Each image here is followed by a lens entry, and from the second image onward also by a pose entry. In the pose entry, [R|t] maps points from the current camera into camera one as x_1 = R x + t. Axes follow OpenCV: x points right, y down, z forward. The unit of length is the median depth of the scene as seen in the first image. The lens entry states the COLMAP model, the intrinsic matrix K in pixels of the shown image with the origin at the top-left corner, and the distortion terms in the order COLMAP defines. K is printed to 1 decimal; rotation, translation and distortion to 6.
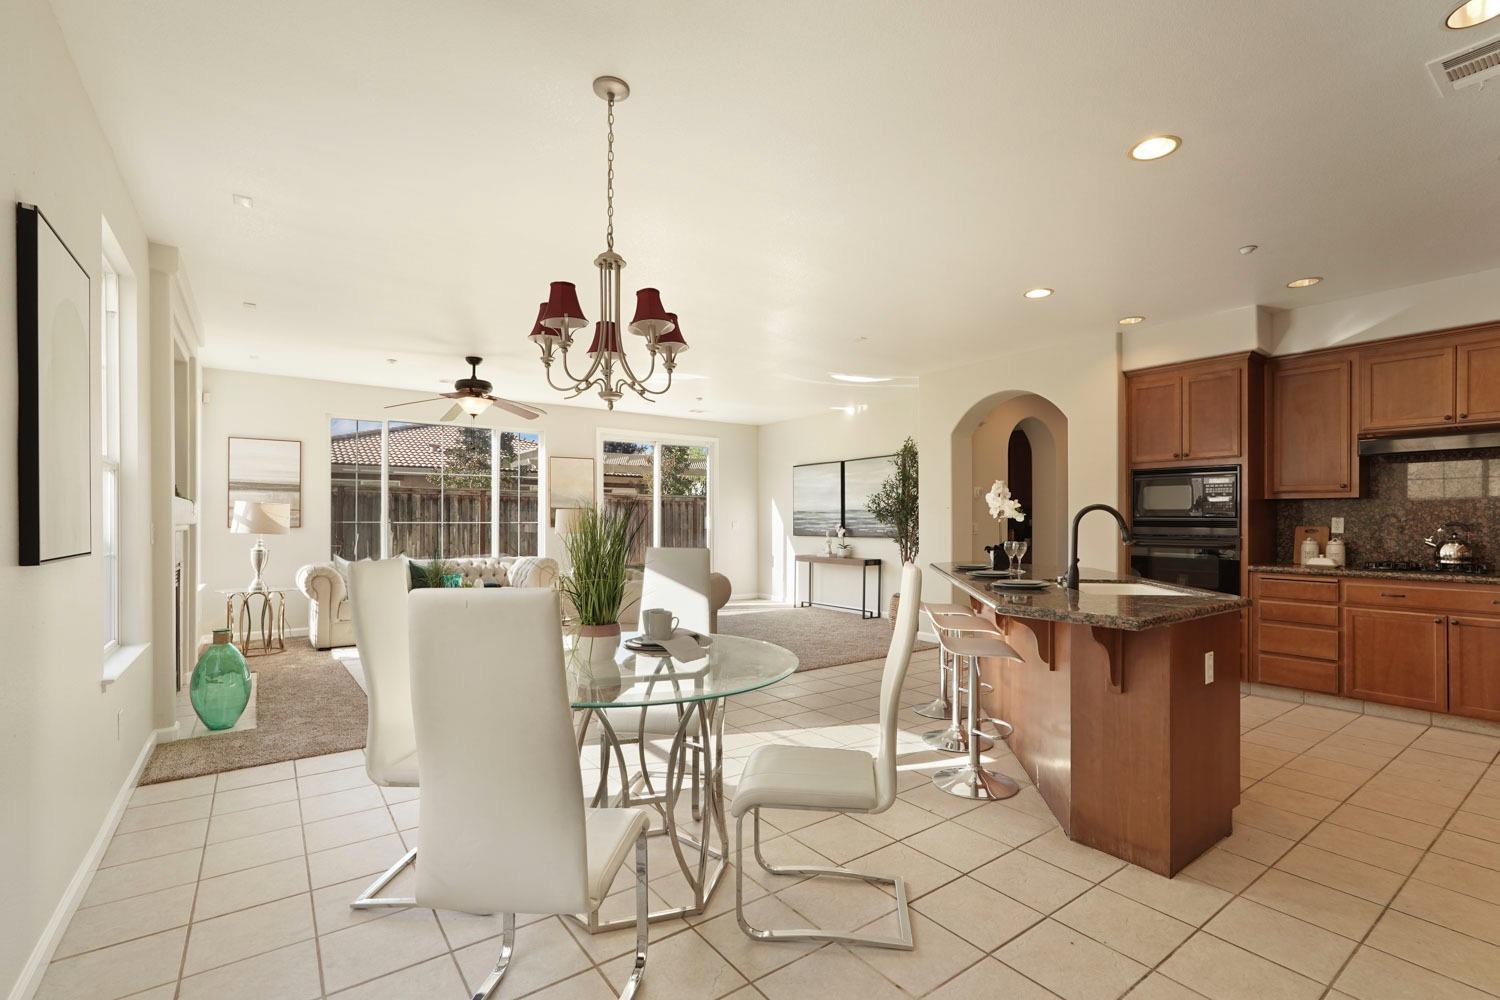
lens RADIAL K [[670.9, 0, 753.8], [0, 670.9, 515.0], [0, 0, 1]] dist [-0.012484, 0.006681]
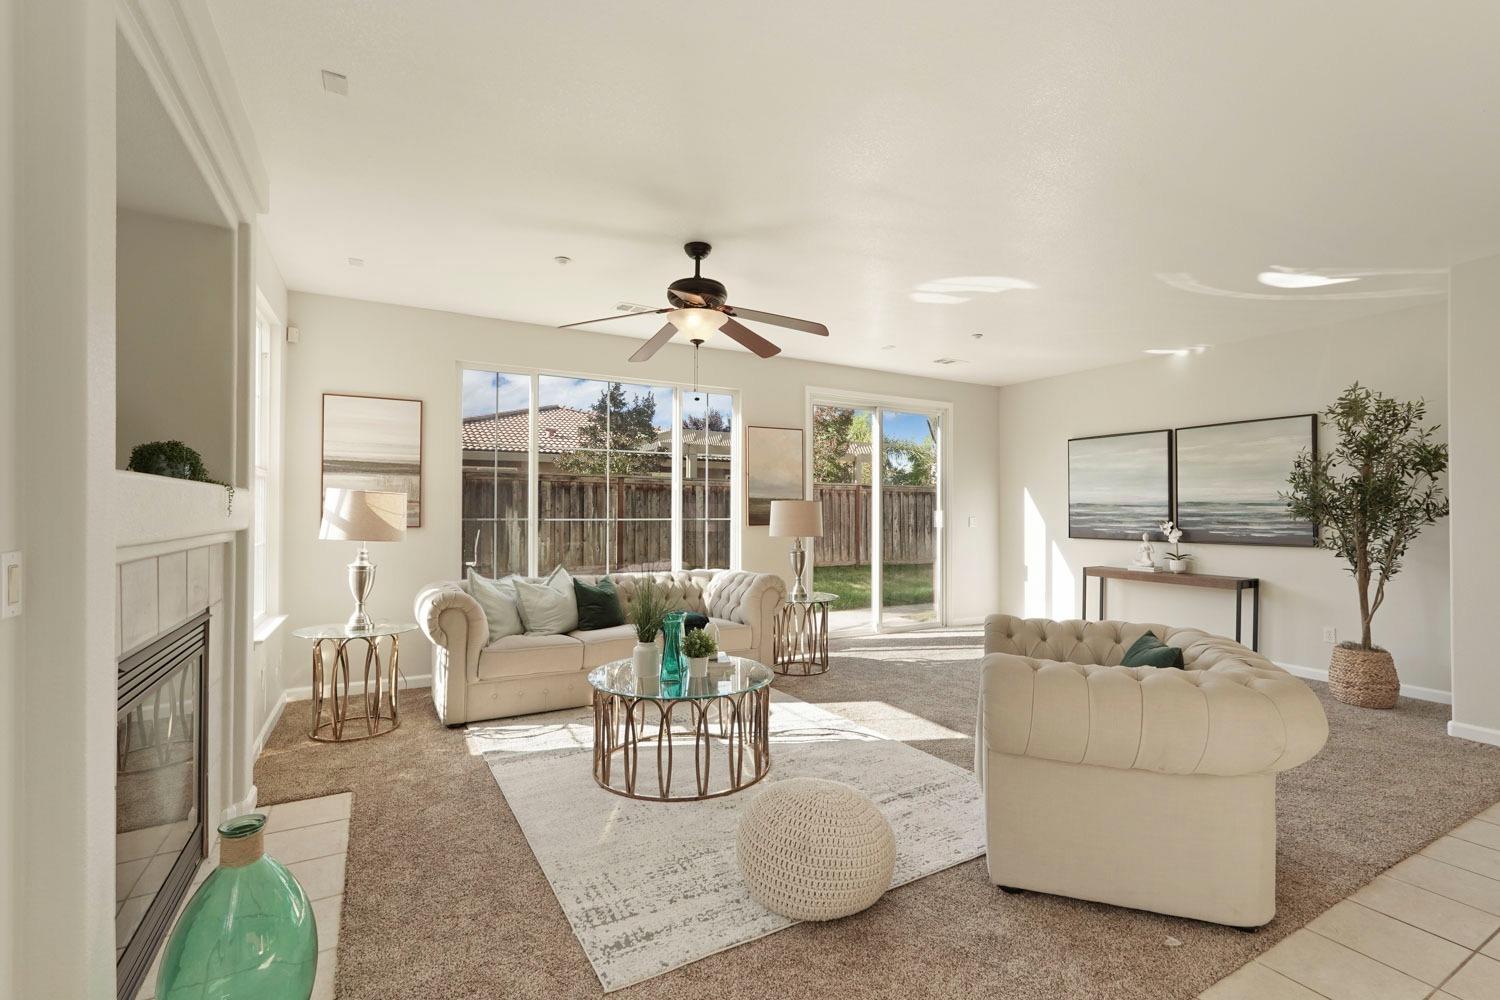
lens RADIAL K [[670.9, 0, 751.9], [0, 670.9, 500.8], [0, 0, 1]] dist [-0.012484, 0.006681]
pose [[0.991788, 0.001406, -0.127888, -0.235315], [-0.002113, 0.999983, -0.005393, -0.005078], [0.127879, 0.005619, 0.991774, 0.336262]]
